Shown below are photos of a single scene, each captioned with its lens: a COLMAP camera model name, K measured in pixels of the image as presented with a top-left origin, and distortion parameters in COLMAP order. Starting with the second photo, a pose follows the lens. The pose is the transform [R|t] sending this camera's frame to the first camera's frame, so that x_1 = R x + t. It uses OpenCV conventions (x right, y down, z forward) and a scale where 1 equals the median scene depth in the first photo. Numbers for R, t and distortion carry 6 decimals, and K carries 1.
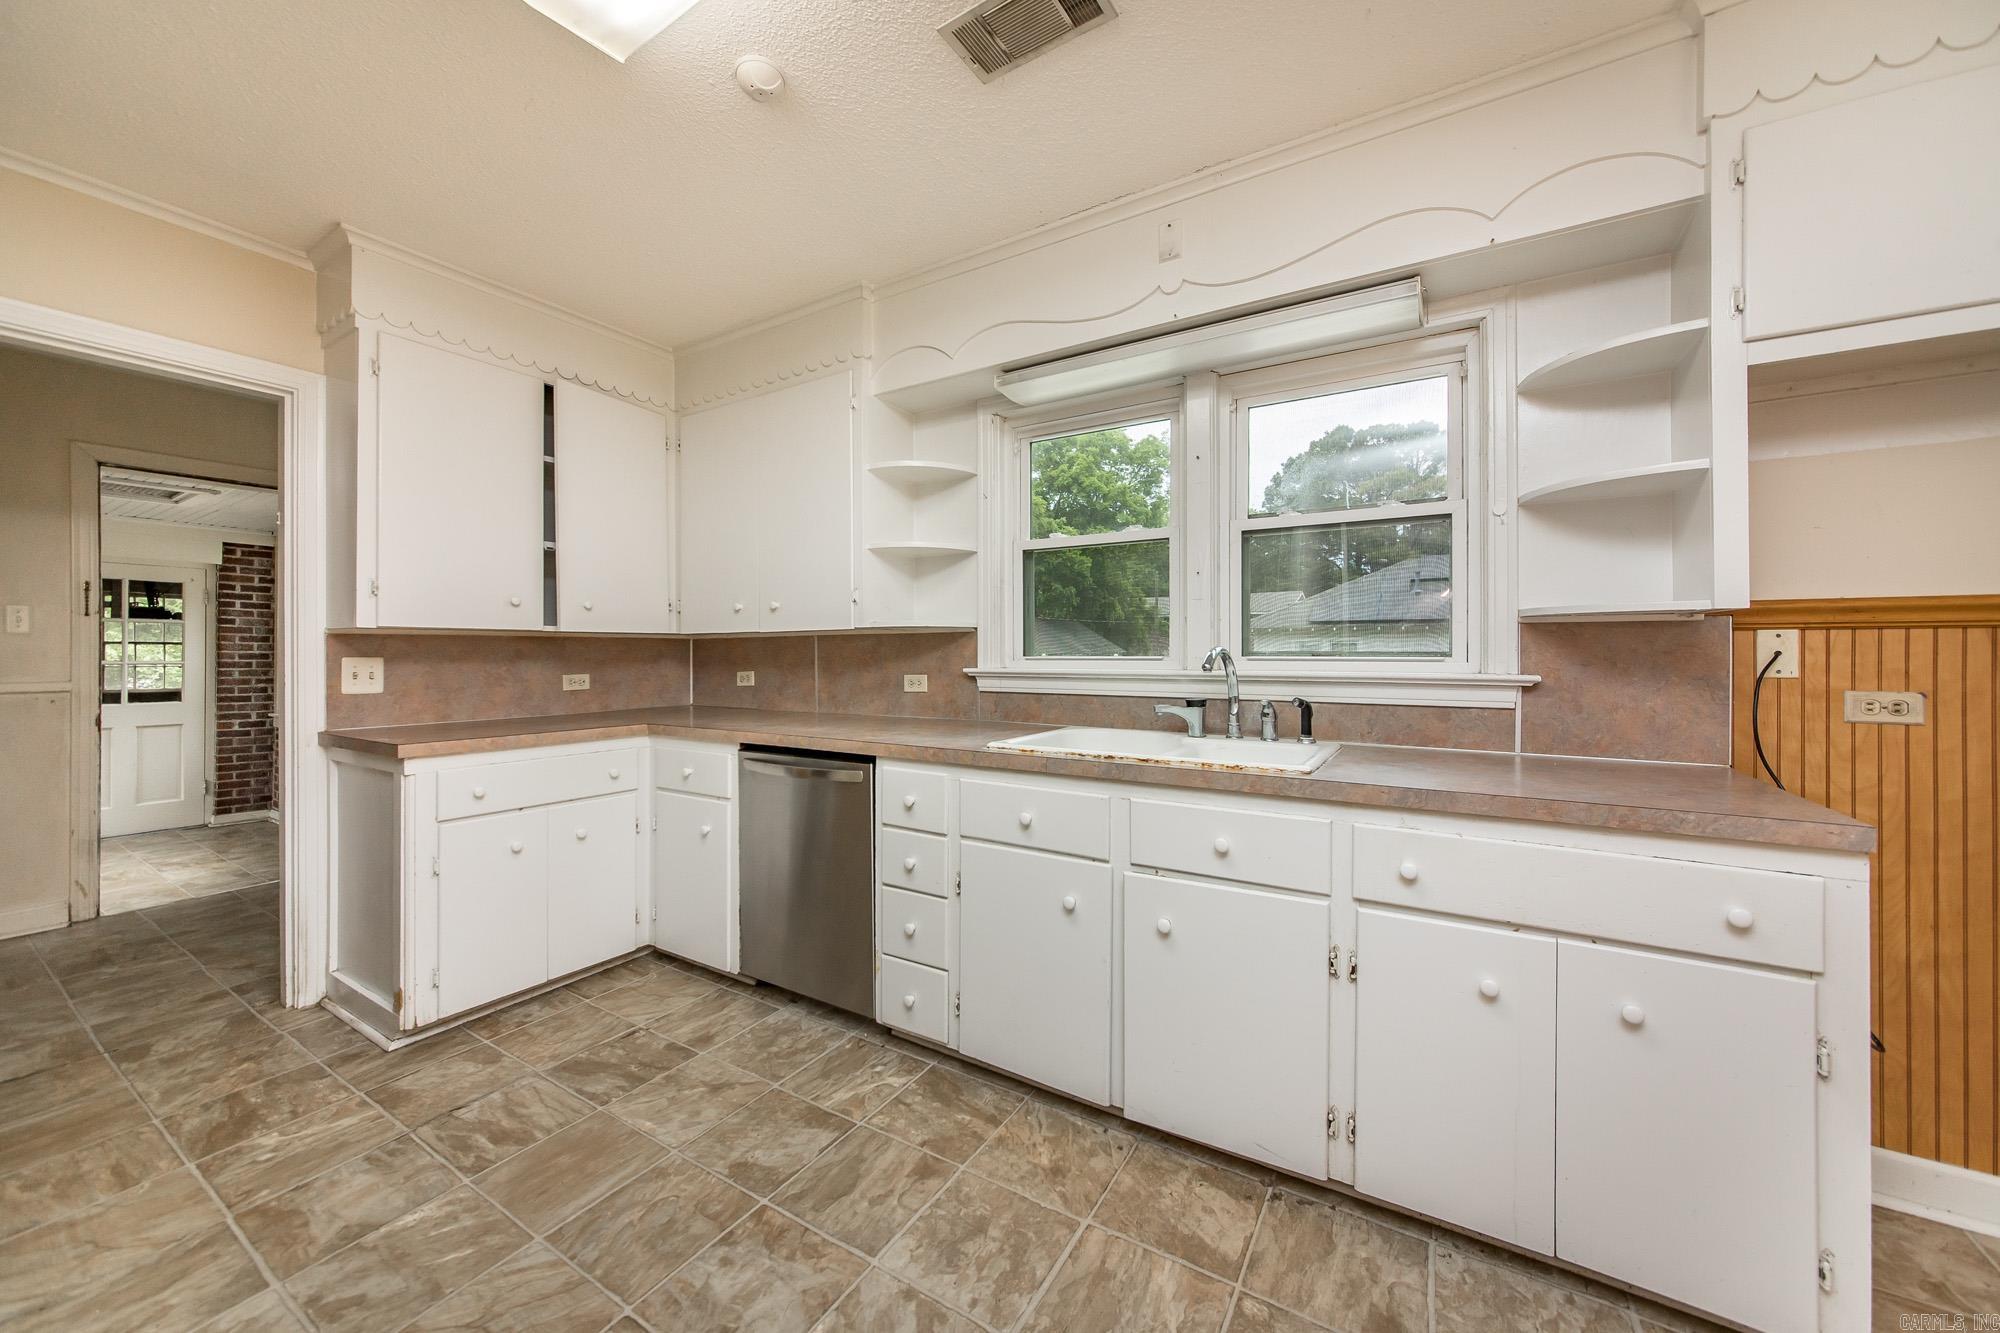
lens RADIAL K [[735.5, 0, 997.8], [0, 735.5, 659.5], [0, 0, 1]] dist [-0.018672, 0.007383]
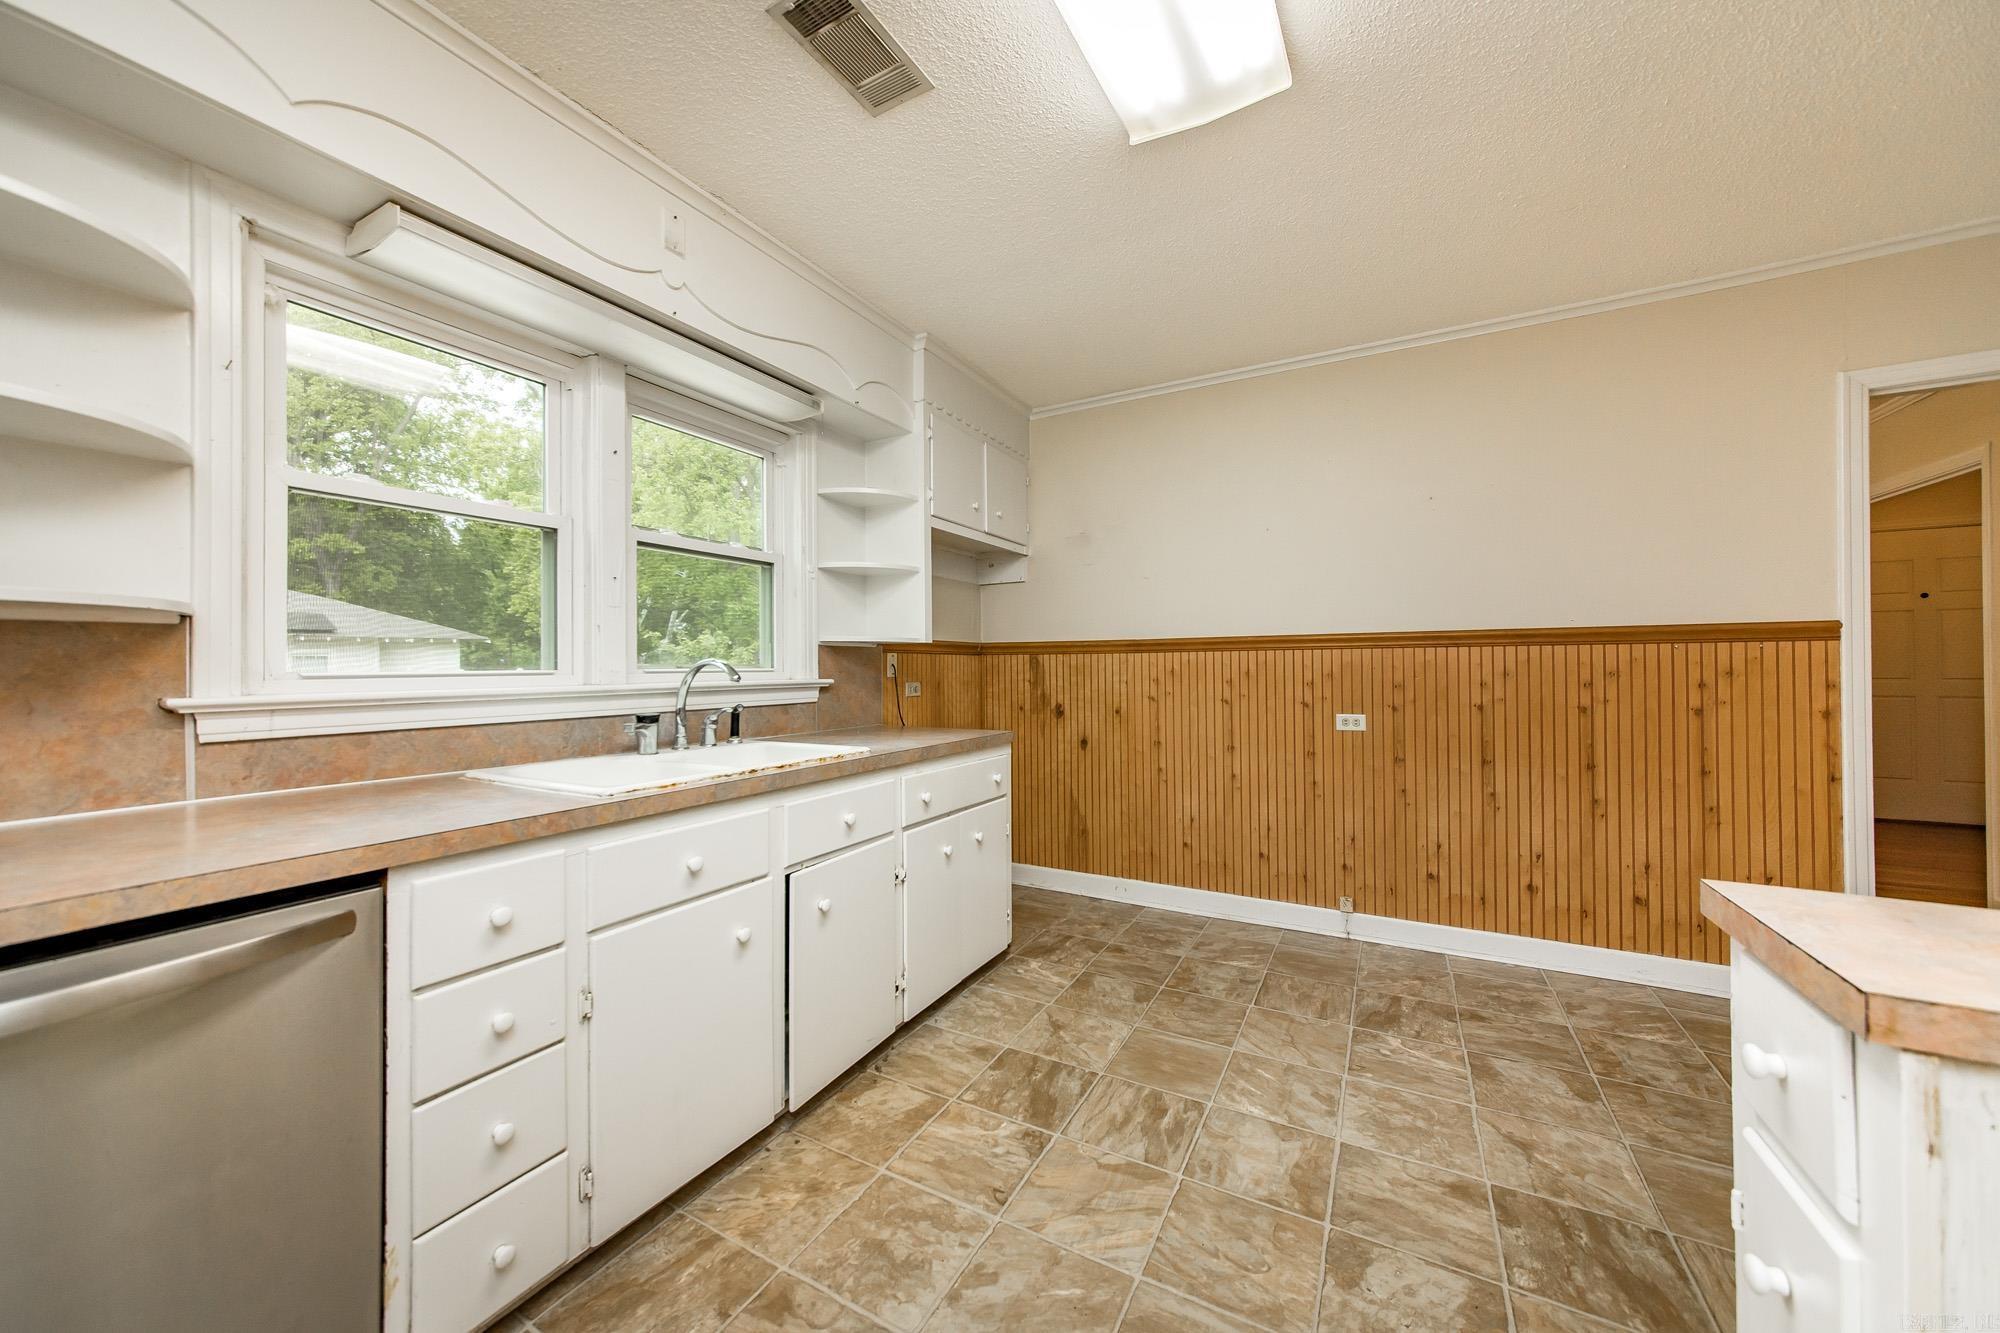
lens RADIAL K [[720.9, 0, 1004.3], [0, 720.9, 666.5], [0, 0, 1]] dist [0.000864, 0.000104]
pose [[-0.050247, -0.002434, 0.998734, -0.696037], [0.013278, 0.999907, 0.003105, -0.004346], [-0.998649, 0.013417, -0.050210, 0.599178]]
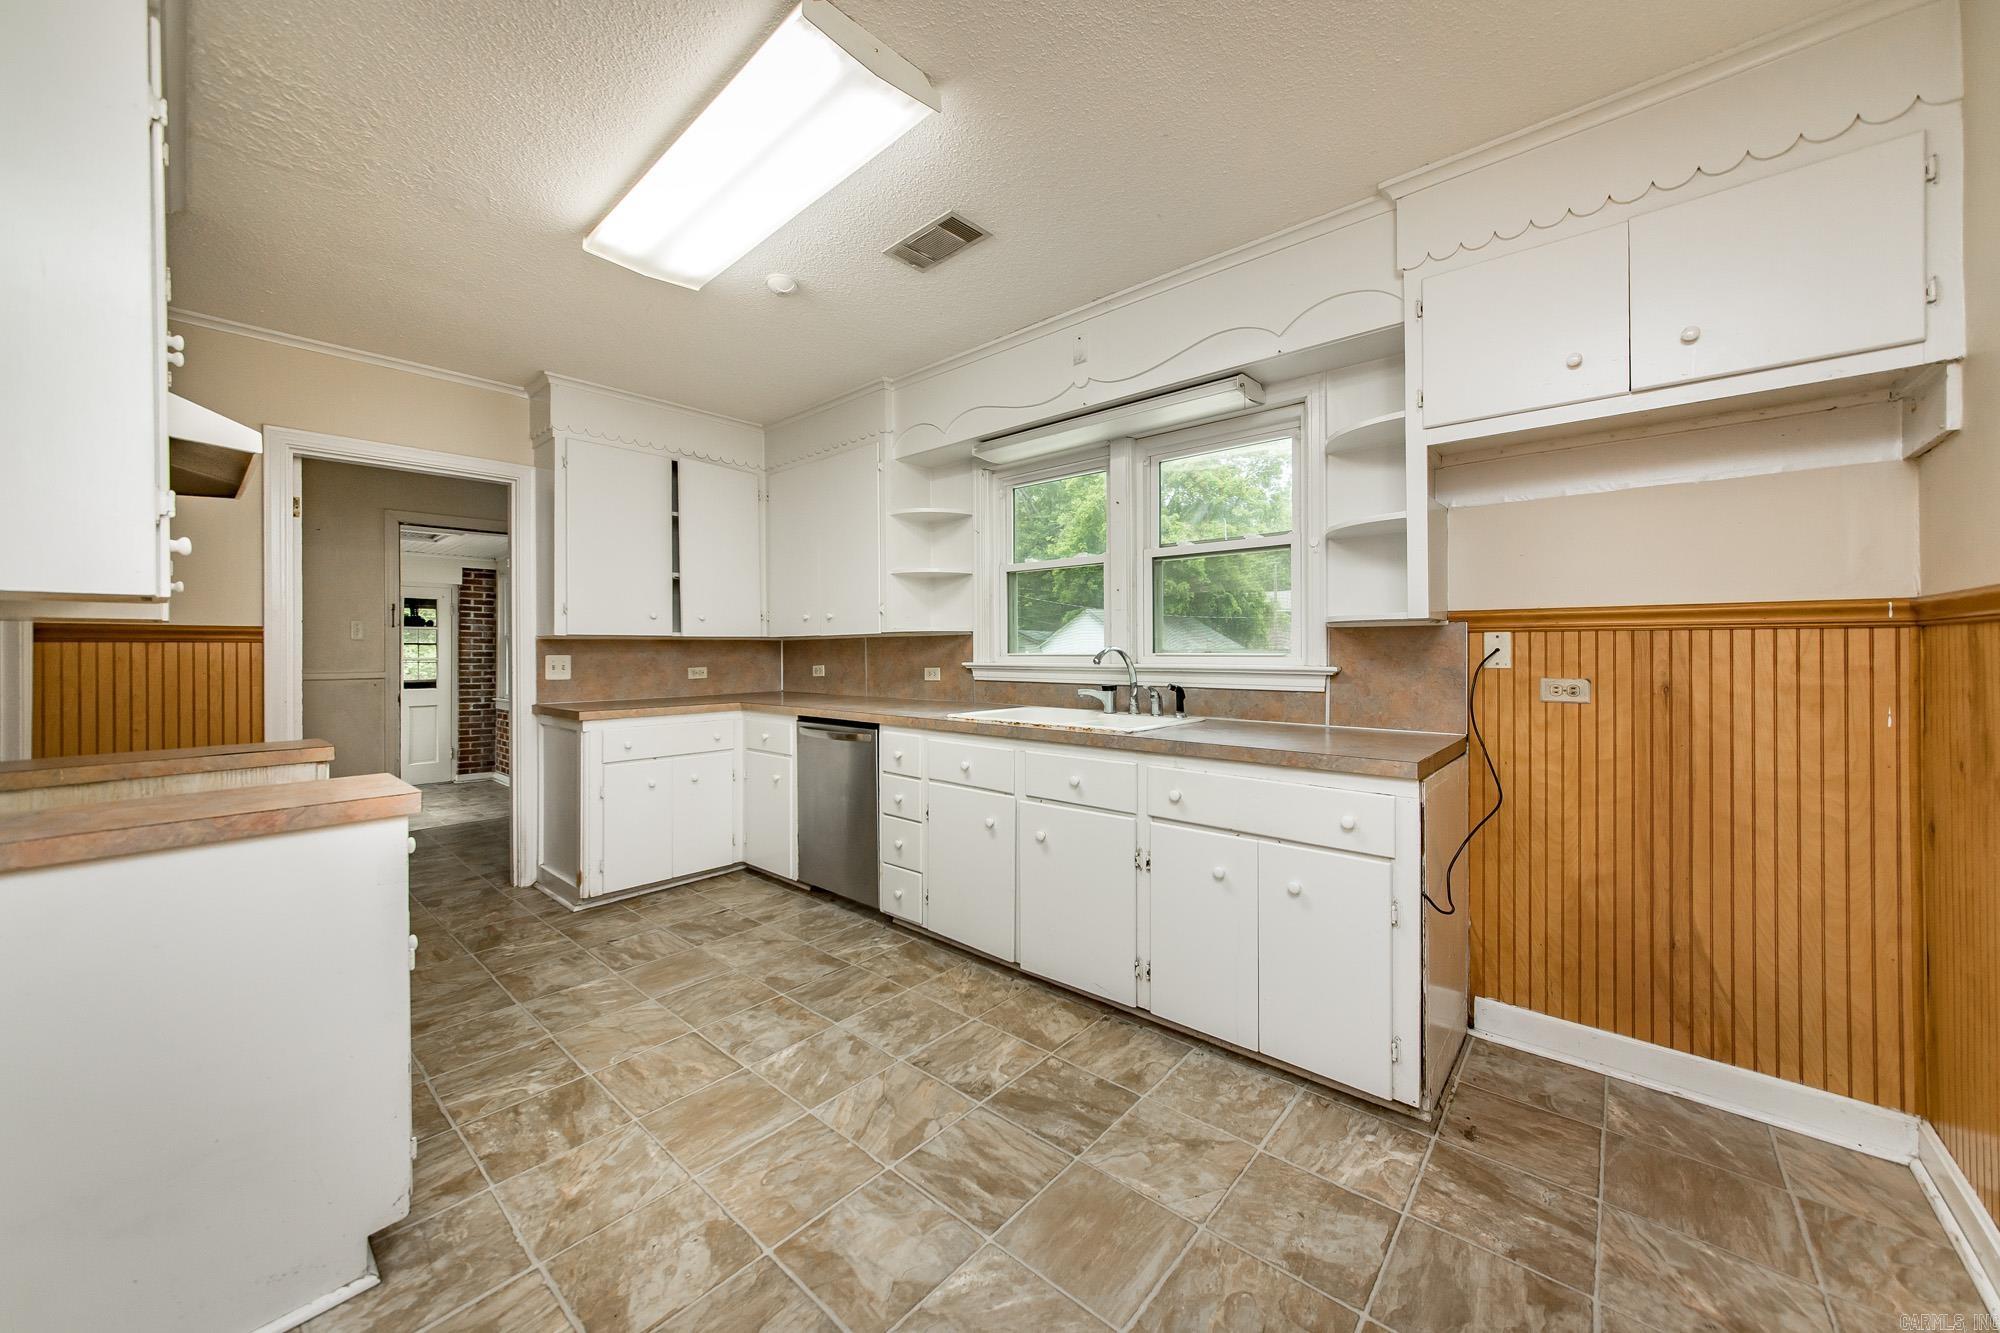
lens RADIAL K [[729.0, 0, 995.0], [0, 729.0, 658.6], [0, 0, 1]] dist [0.000745, -0.000011]
pose [[0.984776, -0.001000, -0.173825, 0.304151], [0.001657, 0.999992, 0.003633, 0.000645], [0.173820, -0.003866, 0.984770, -0.357452]]
